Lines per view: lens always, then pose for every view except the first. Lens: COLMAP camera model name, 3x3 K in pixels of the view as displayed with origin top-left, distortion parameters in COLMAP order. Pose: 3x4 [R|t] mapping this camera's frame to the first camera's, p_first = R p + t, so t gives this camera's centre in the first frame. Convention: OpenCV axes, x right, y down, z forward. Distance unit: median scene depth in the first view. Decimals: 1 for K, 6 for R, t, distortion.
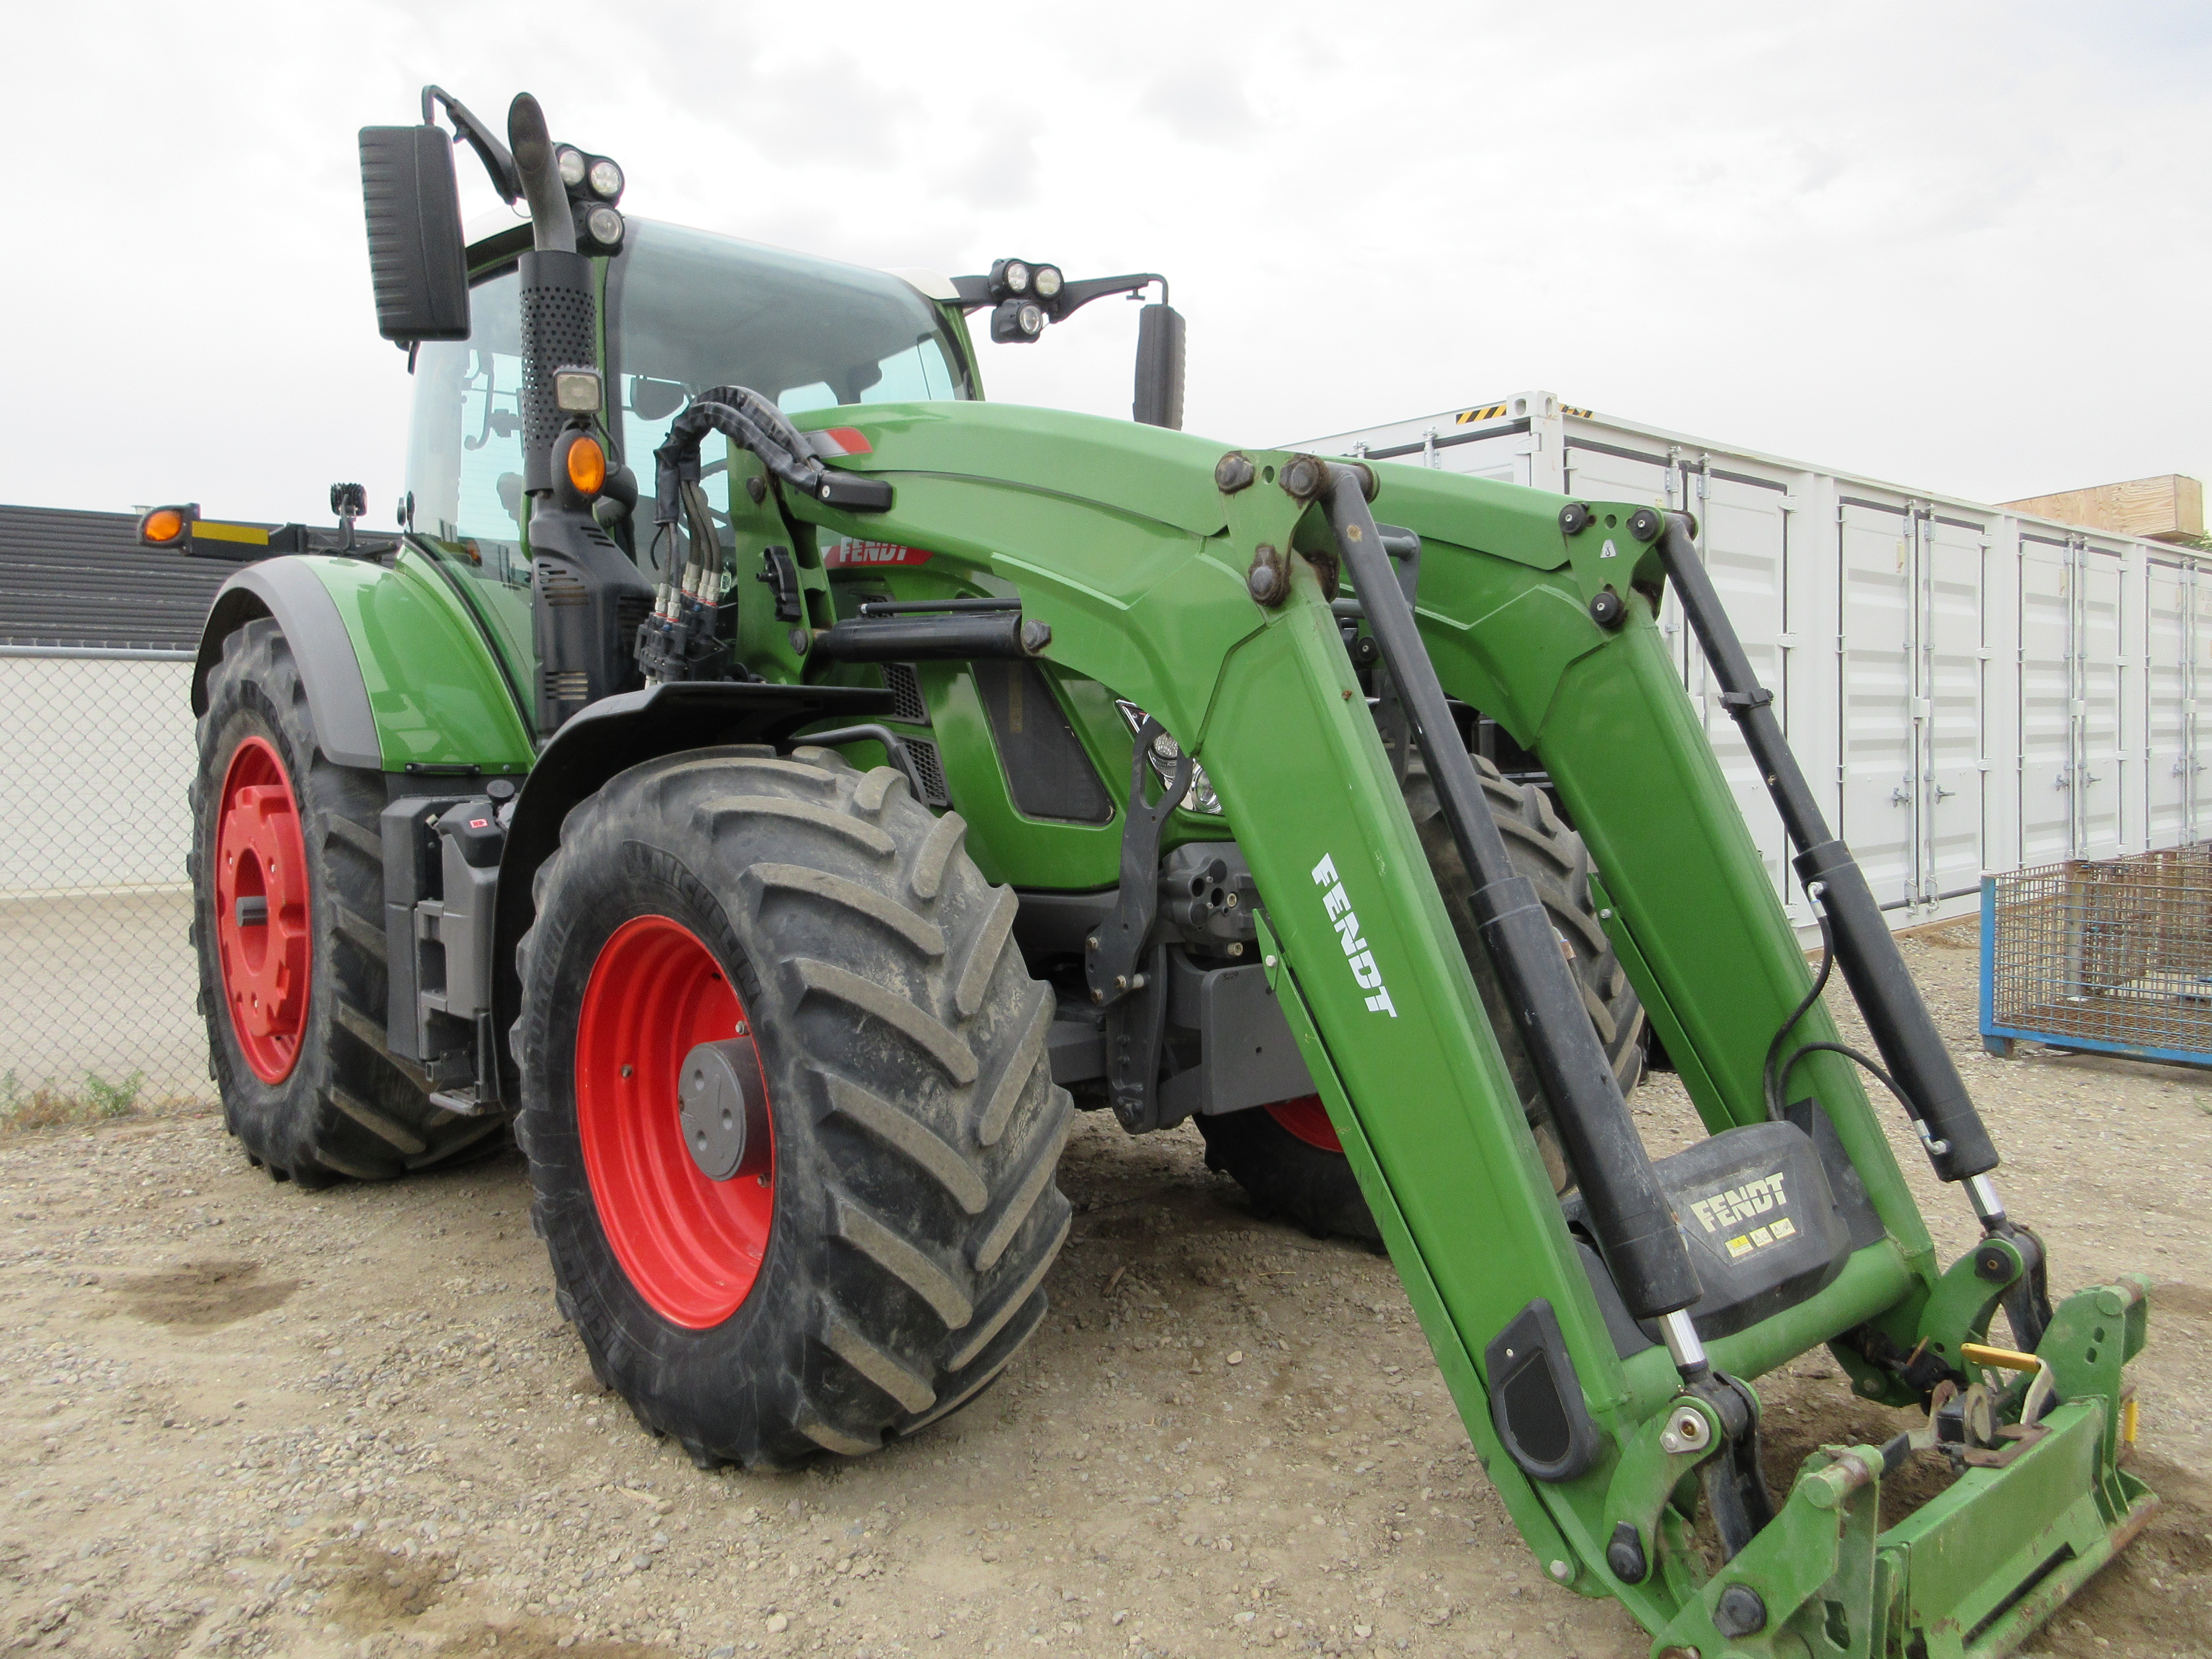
lens RADIAL K [[1624.9, 0, 1109.8], [0, 1624.9, 856.6], [0, 0, 1]] dist [-0.008391, 0.005742]
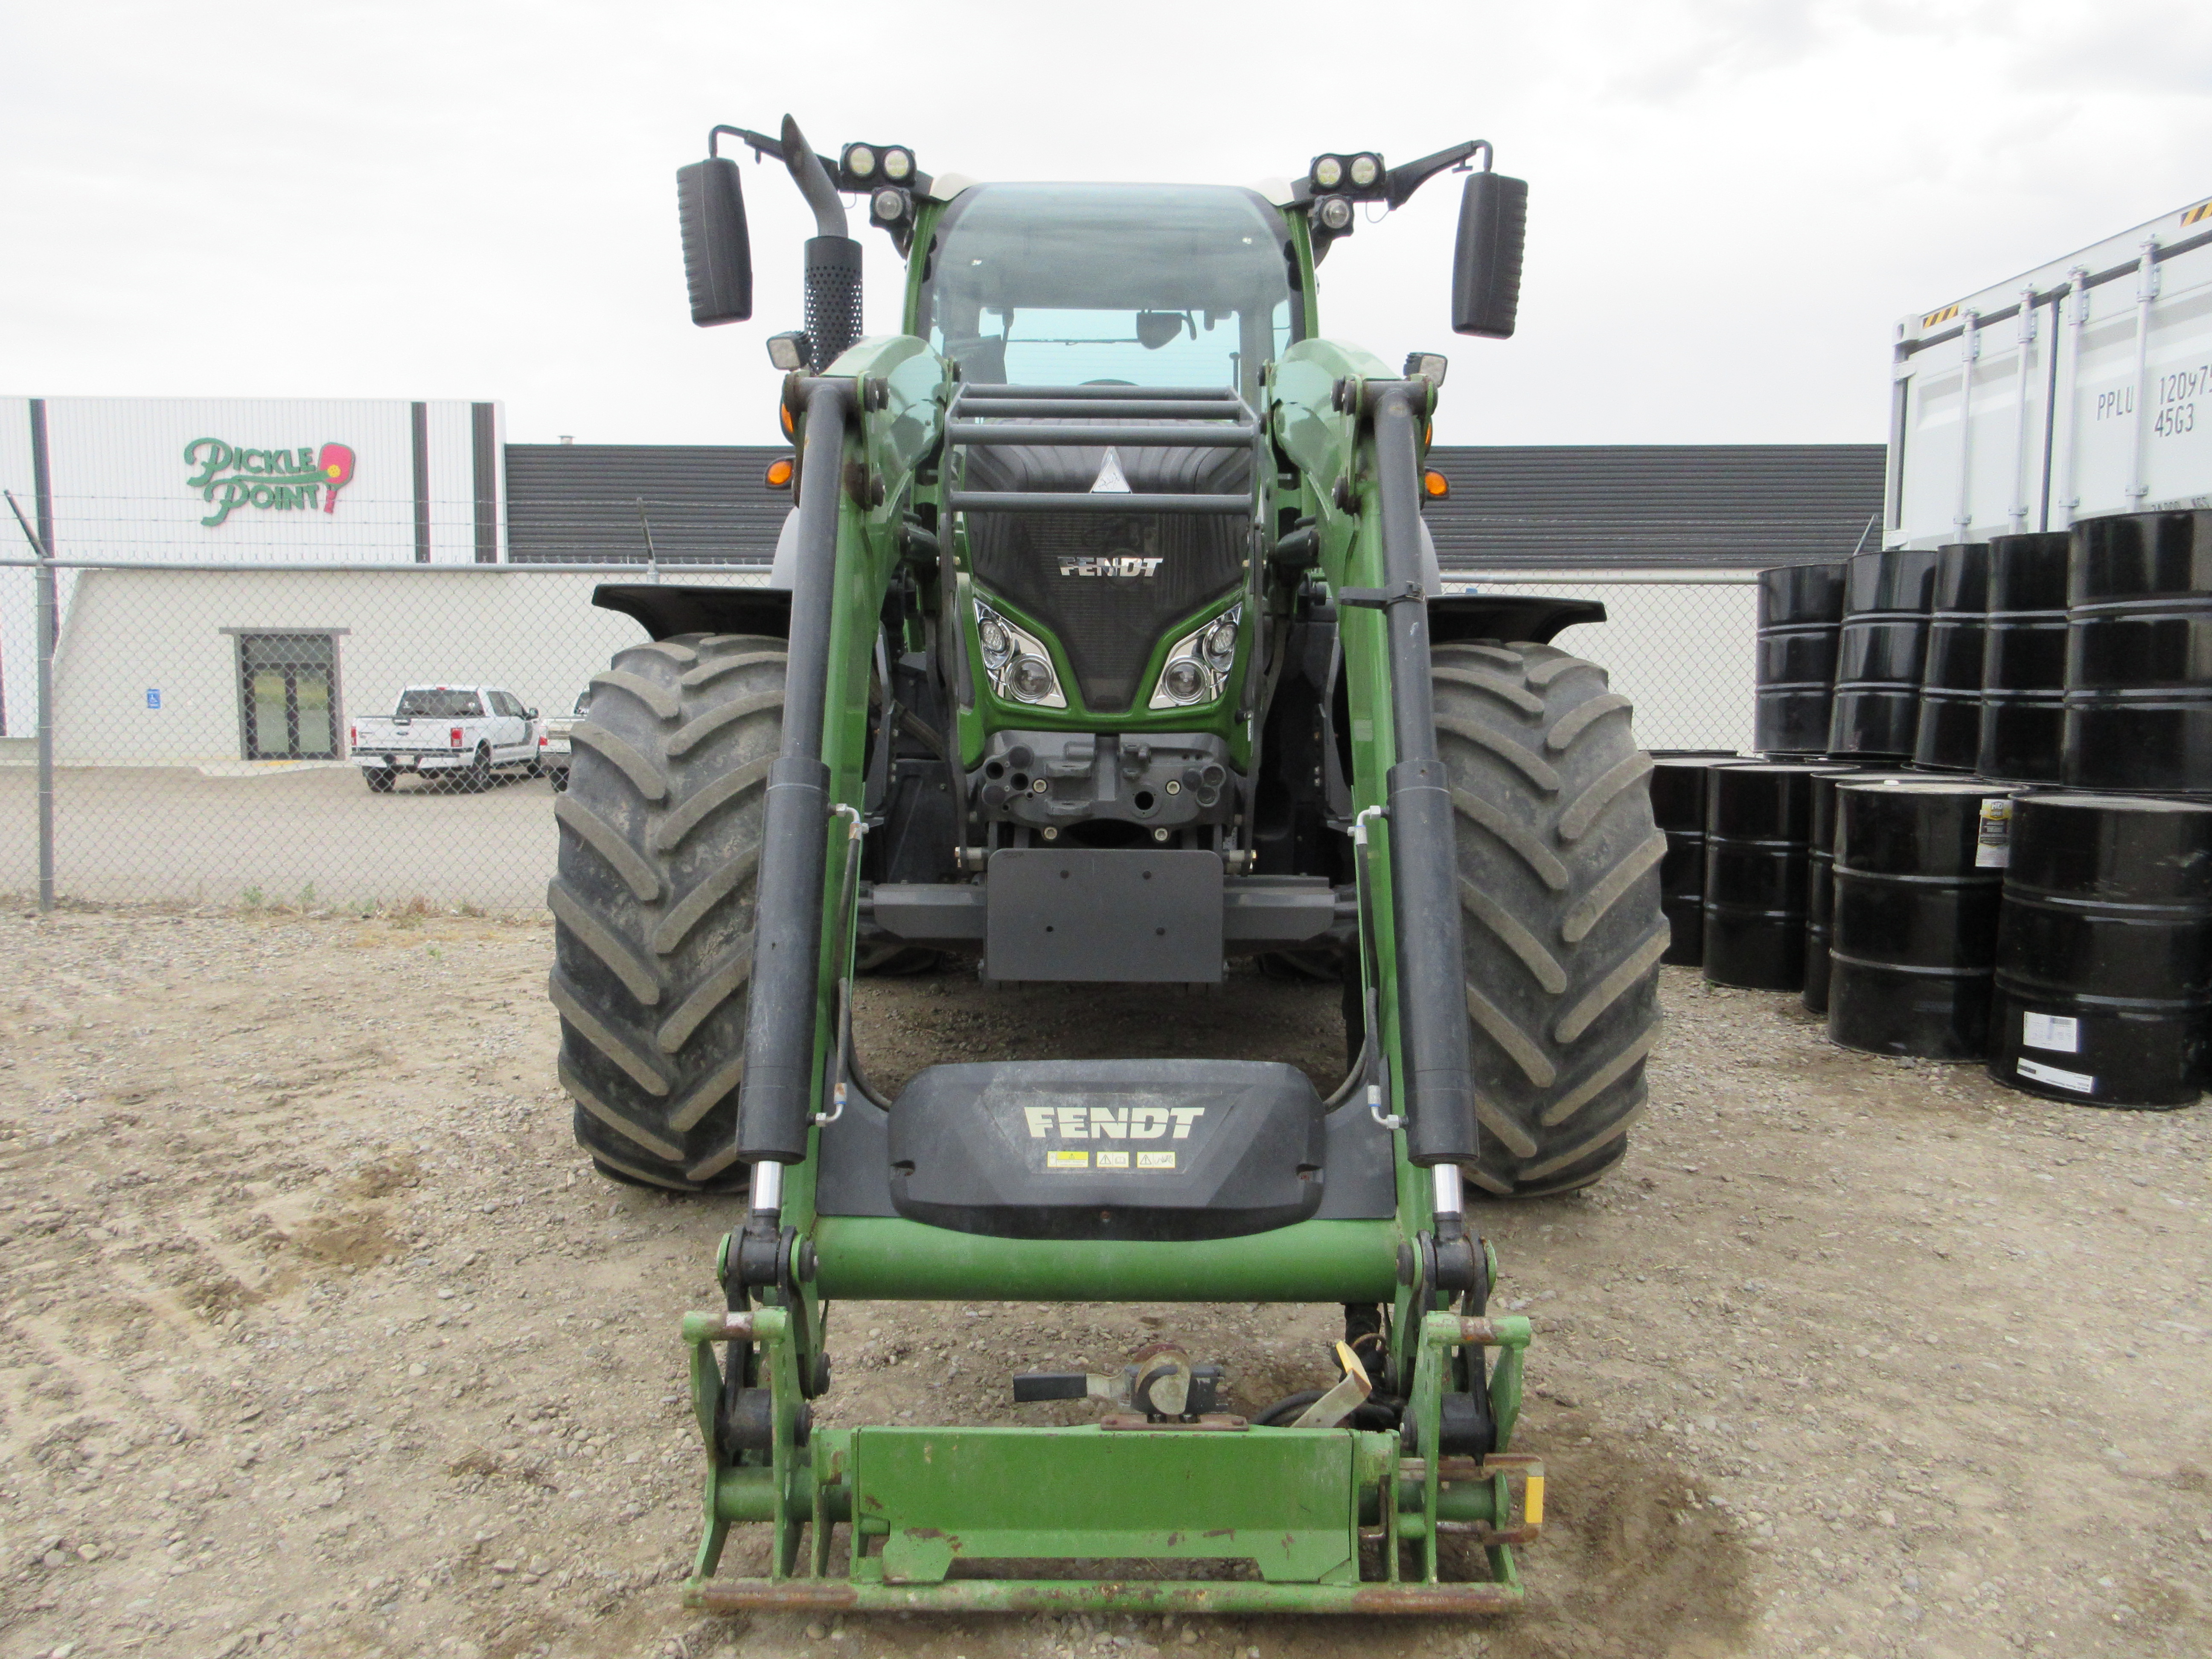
lens RADIAL K [[1636.4, 0, 1106.0], [0, 1636.4, 829.5], [0, 0, 1]] dist [0.002216, 0.009327]
pose [[0.757569, 0.092062, -0.646231, 0.690772], [-0.061610, 0.995669, 0.069619, -0.019205], [0.649841, -0.012927, 0.759960, 0.179248]]
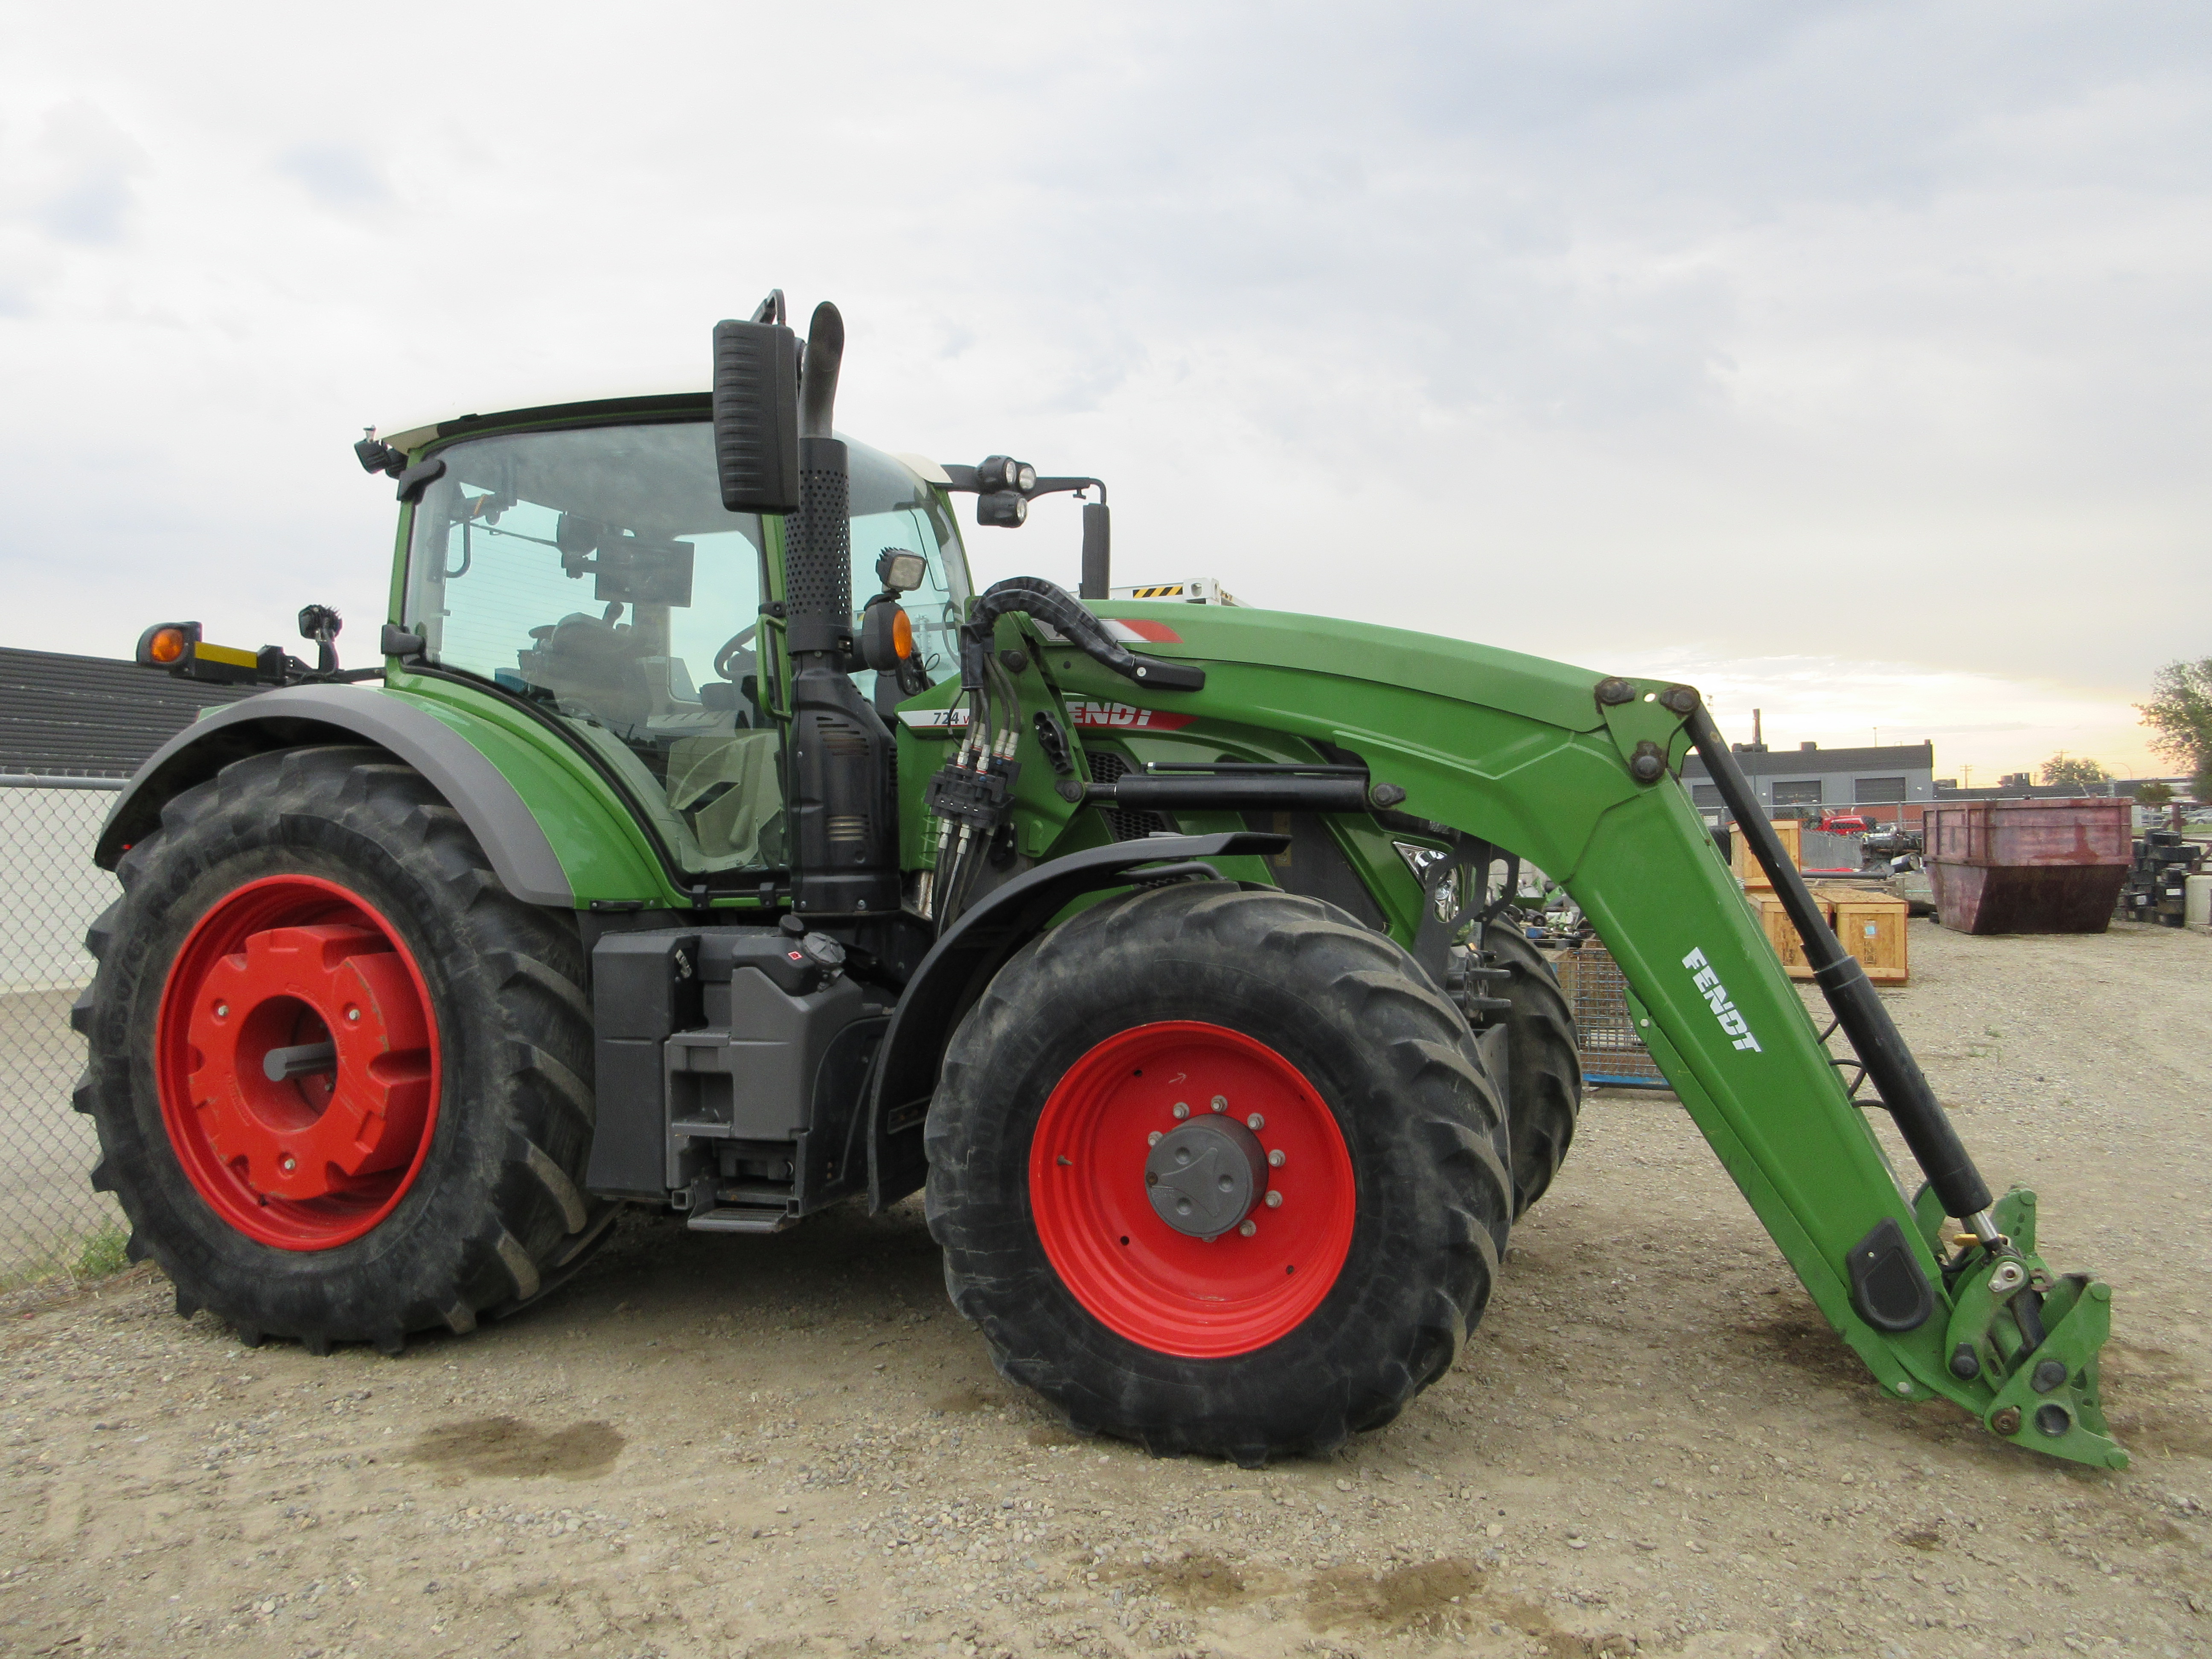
lens RADIAL K [[1598.6, 0, 1105.4], [0, 1598.6, 875.8], [0, 0, 1]] dist [0.005302, 0.002373]
pose [[0.882860, -0.015586, 0.469377, -0.705701], [0.042097, 0.998052, -0.046041, -0.015494], [-0.467745, 0.060408, 0.881797, -0.036891]]
